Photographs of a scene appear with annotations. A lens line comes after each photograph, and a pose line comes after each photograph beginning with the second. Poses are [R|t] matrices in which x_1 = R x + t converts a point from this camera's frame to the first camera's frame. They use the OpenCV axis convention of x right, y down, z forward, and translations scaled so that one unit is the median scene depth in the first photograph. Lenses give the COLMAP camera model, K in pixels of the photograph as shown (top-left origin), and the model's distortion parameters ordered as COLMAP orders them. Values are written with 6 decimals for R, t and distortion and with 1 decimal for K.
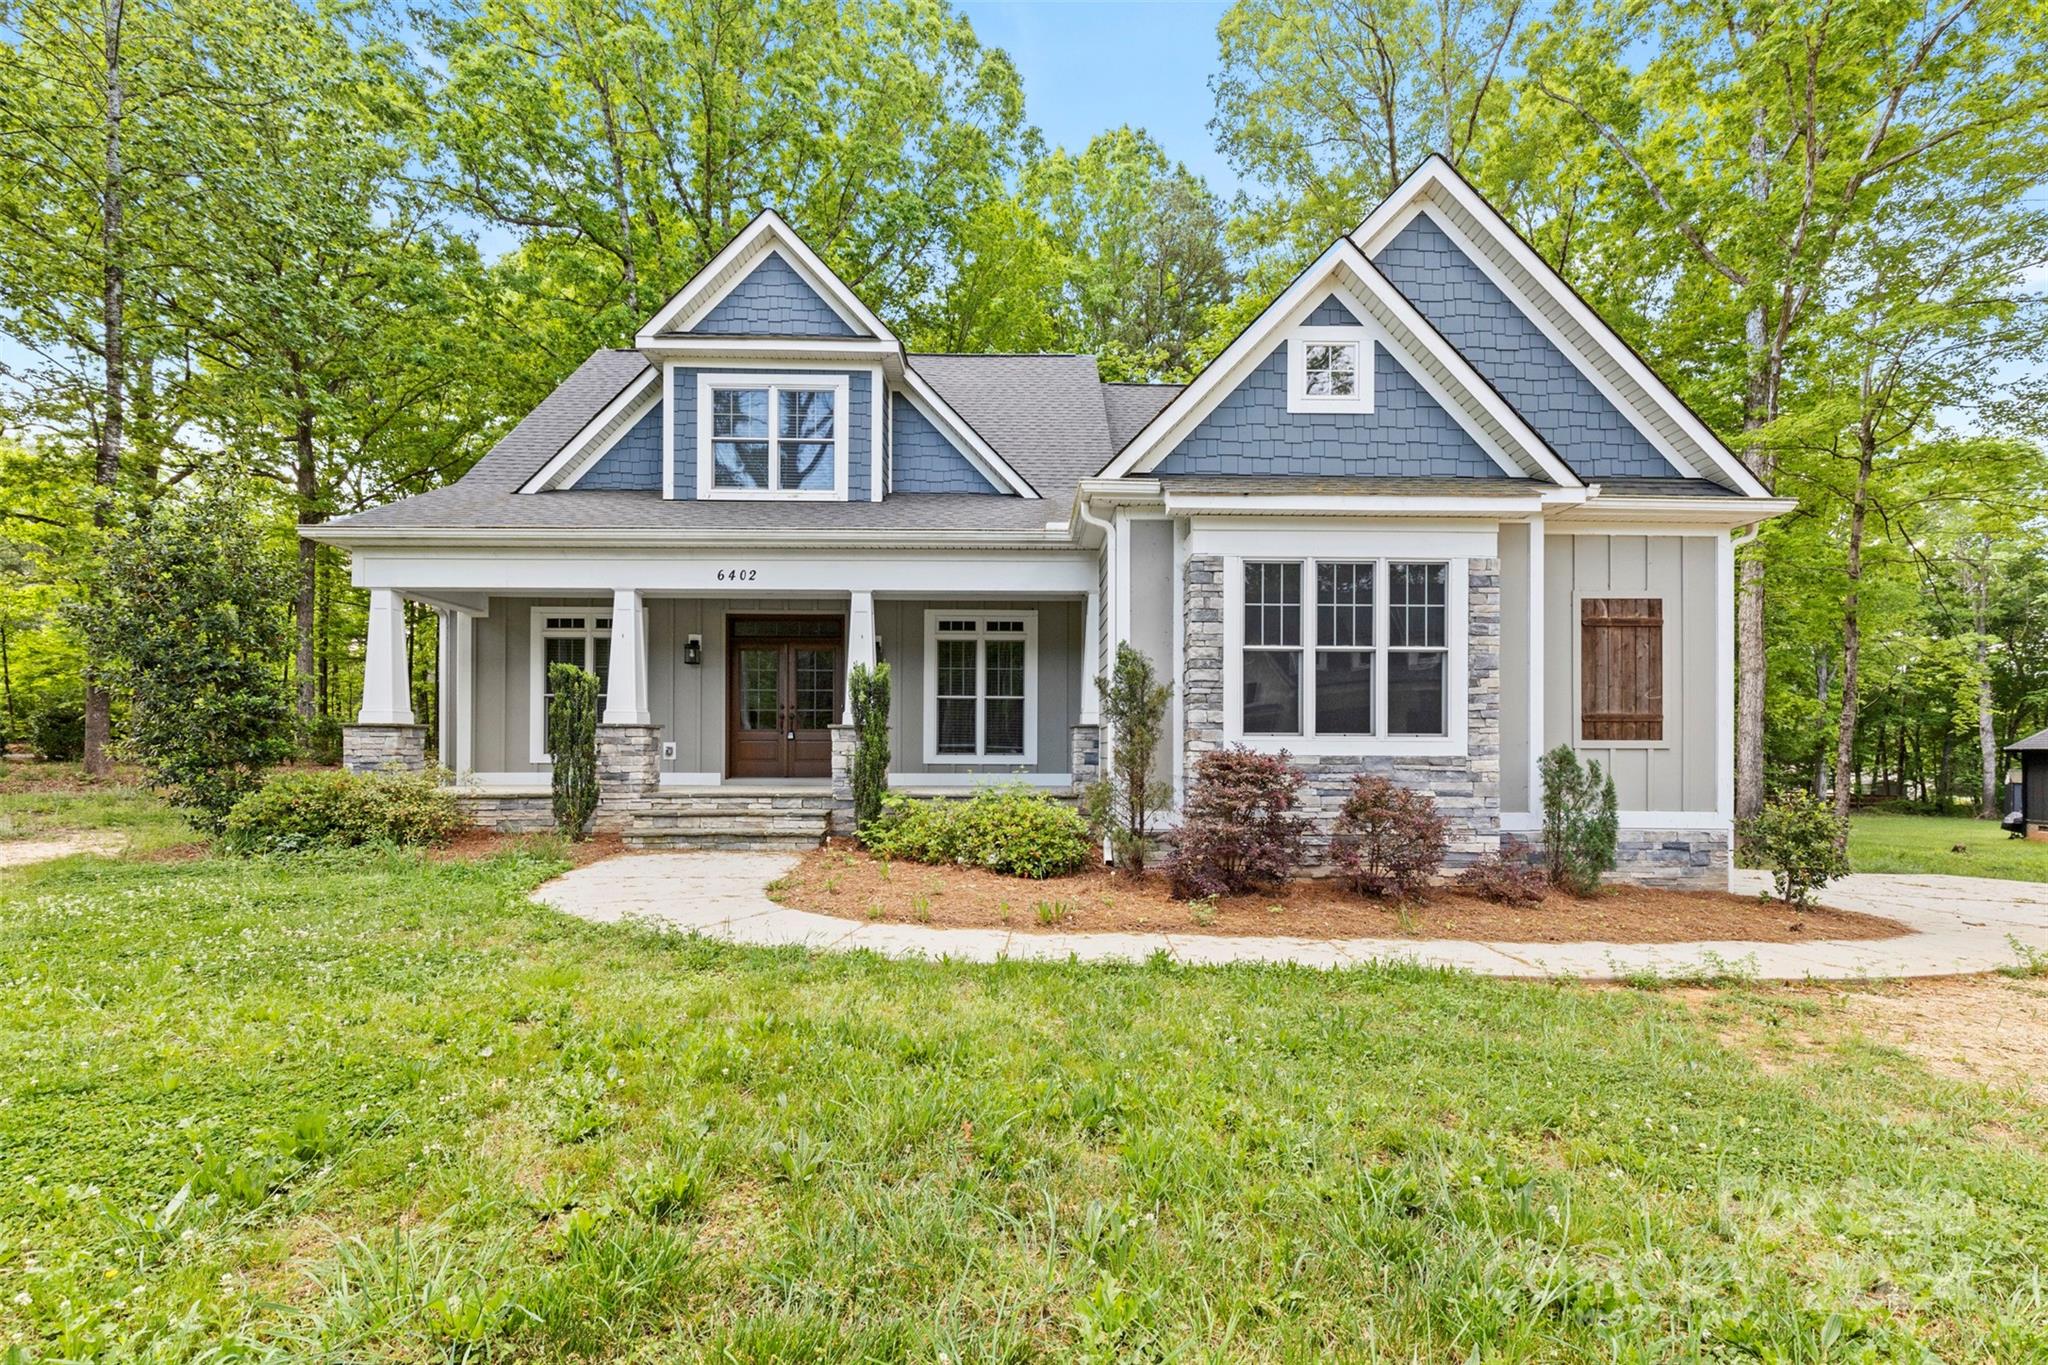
lens RADIAL K [[932.2, 0, 1033.9], [0, 932.2, 745.4], [0, 0, 1]] dist [0.003521, -0.000179]
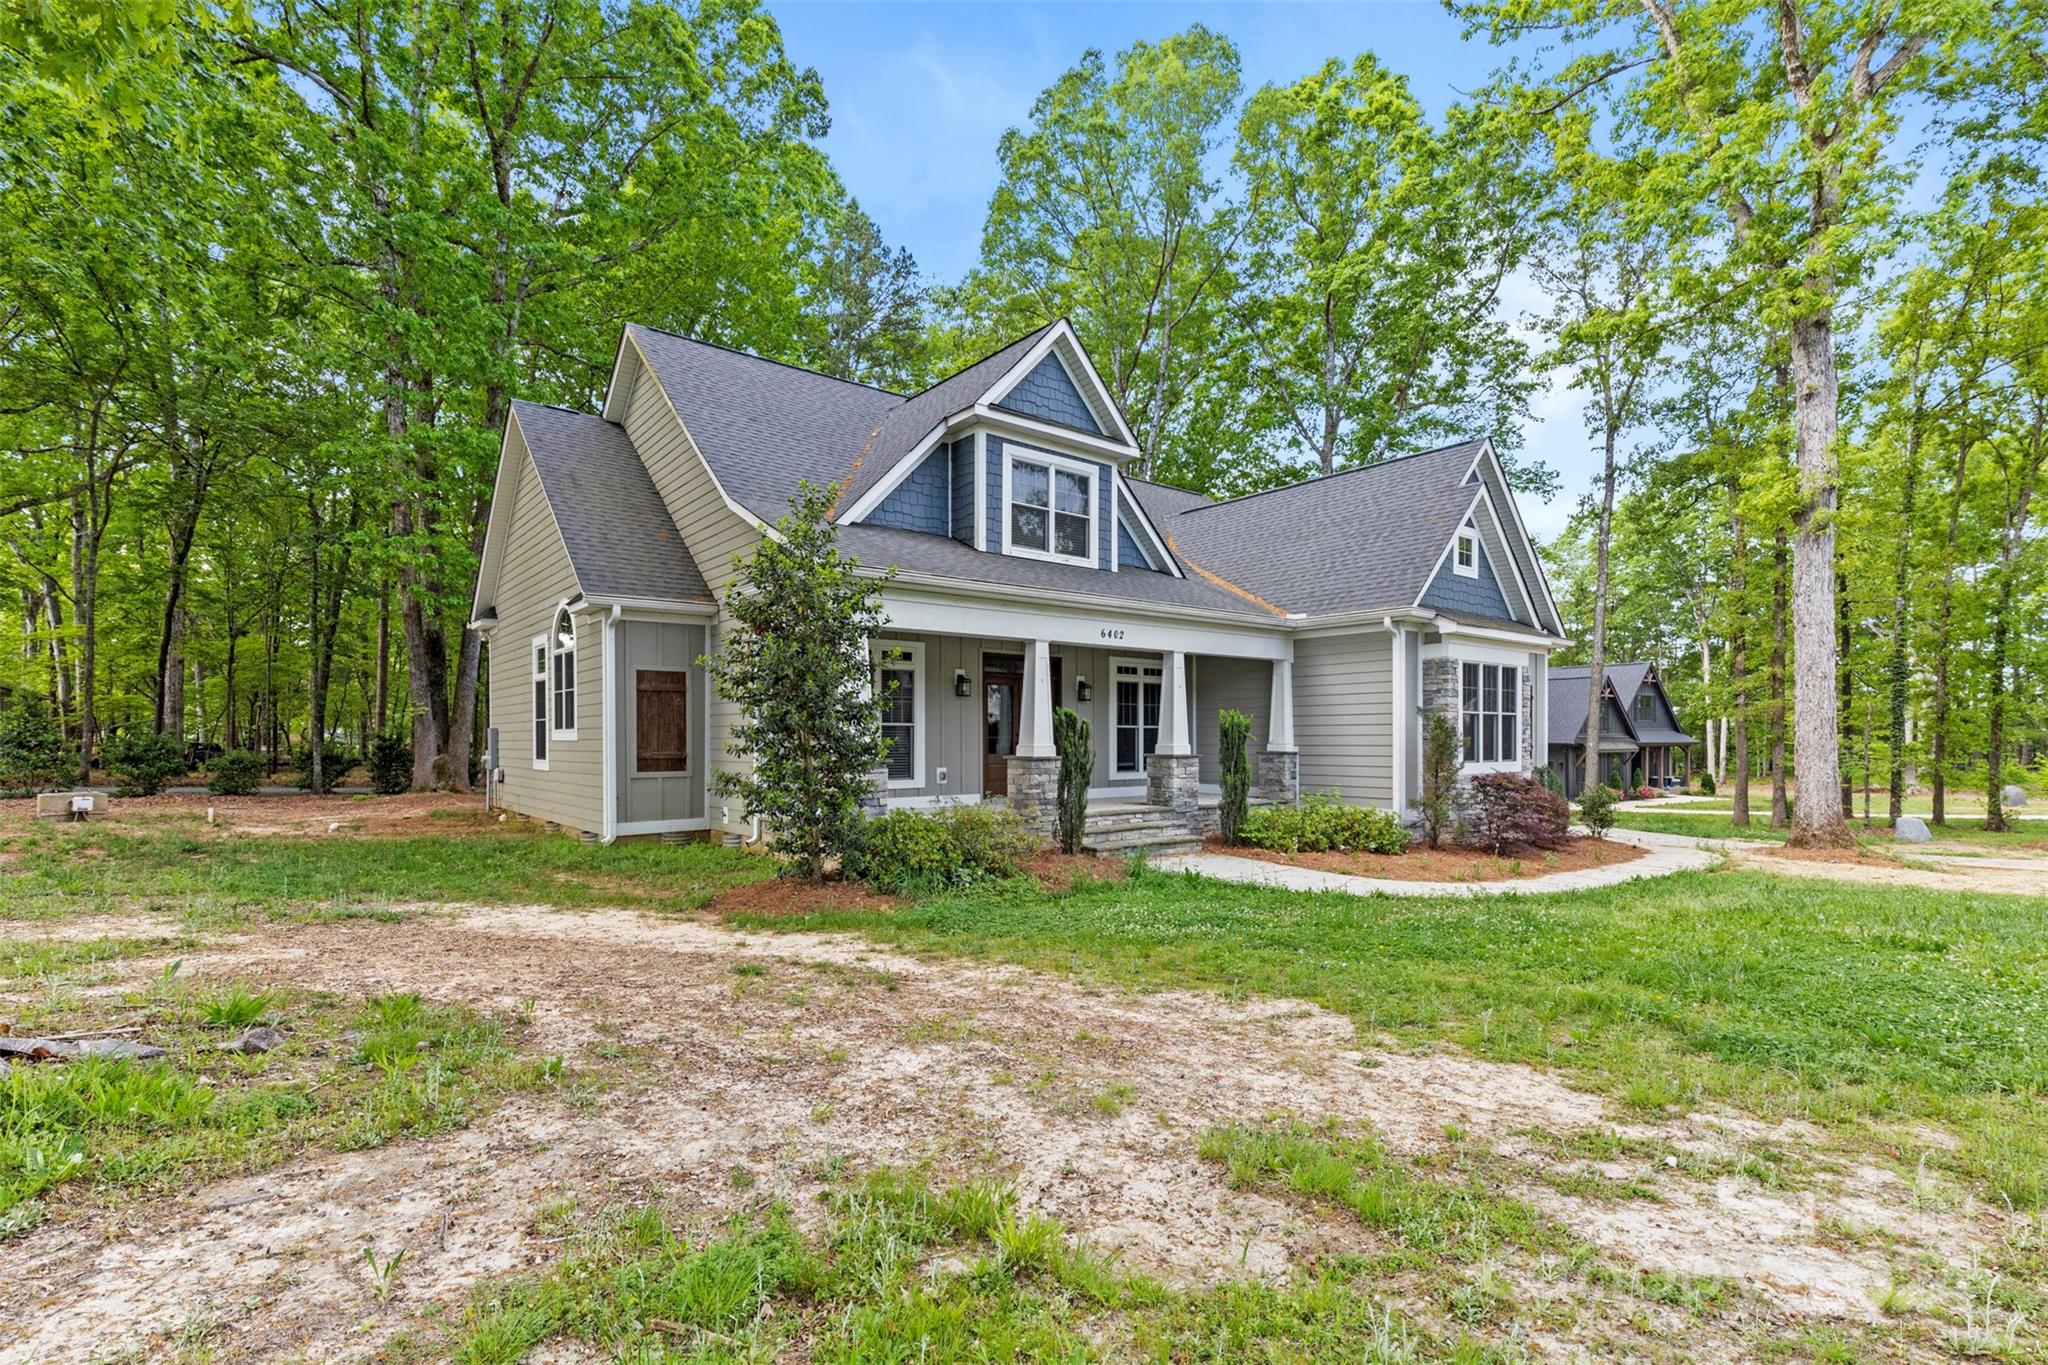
lens RADIAL K [[932.2, 0, 1001.8], [0, 932.2, 750.5], [0, 0, 1]] dist [0.003521, -0.000179]
pose [[0.803165, -0.011540, 0.595645, -1.335410], [-0.000771, 0.999791, 0.020410, -0.061709], [-0.595757, -0.016852, 0.802988, 0.110121]]
